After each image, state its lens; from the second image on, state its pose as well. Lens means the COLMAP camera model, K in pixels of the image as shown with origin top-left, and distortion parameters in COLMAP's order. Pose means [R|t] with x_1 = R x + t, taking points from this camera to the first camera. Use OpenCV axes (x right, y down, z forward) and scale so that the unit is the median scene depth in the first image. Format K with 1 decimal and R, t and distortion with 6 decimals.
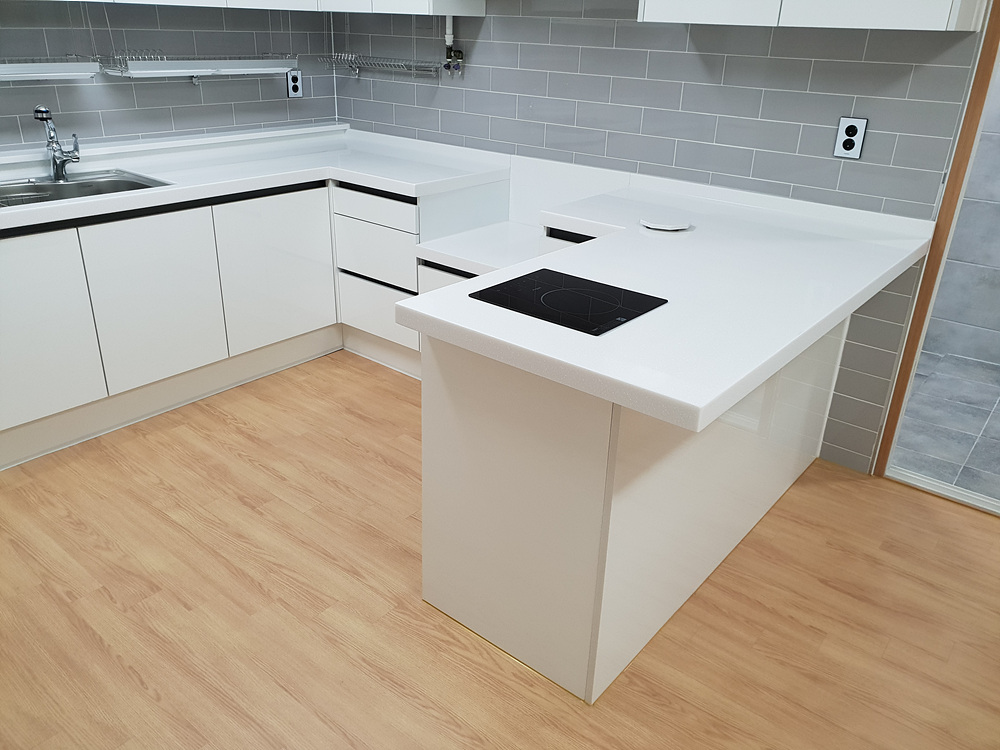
lens RADIAL K [[776.6, 0, 504.7], [0, 776.6, 362.6], [0, 0, 1]] dist [0.002467, 0.012317]
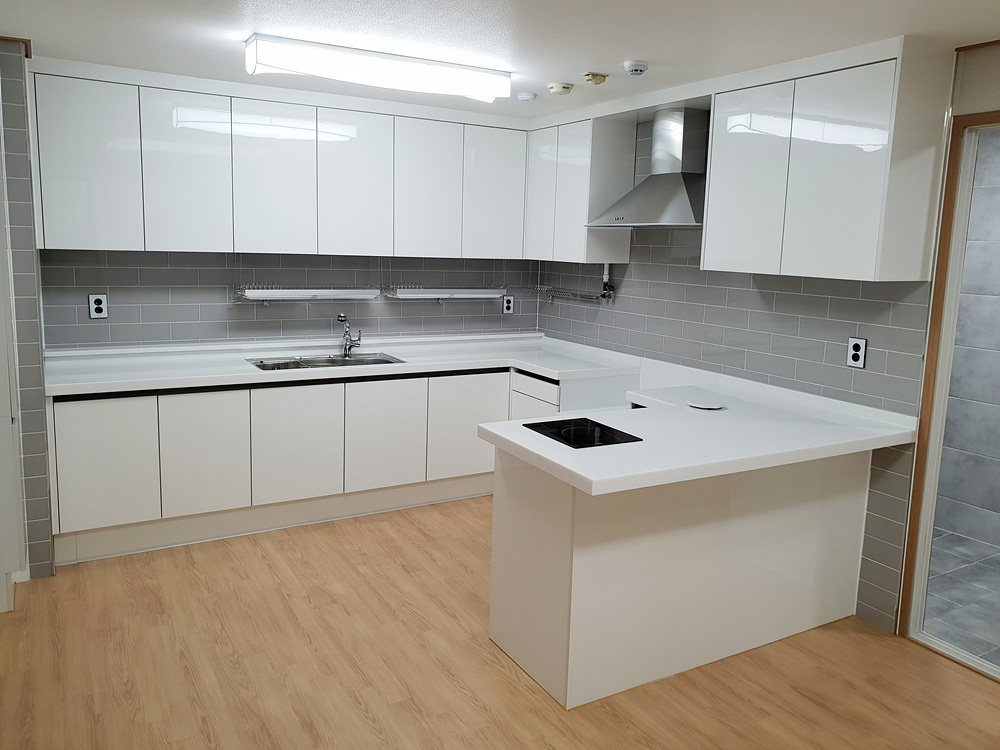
lens RADIAL K [[767.3, 0, 506.0], [0, 767.3, 345.4], [0, 0, 1]] dist [0.014240, -0.000354]
pose [[0.934753, 0.043643, -0.352606, 0.342581], [-0.144092, 0.953715, -0.263943, 0.132002], [0.324767, 0.297529, 0.897777, -0.377692]]
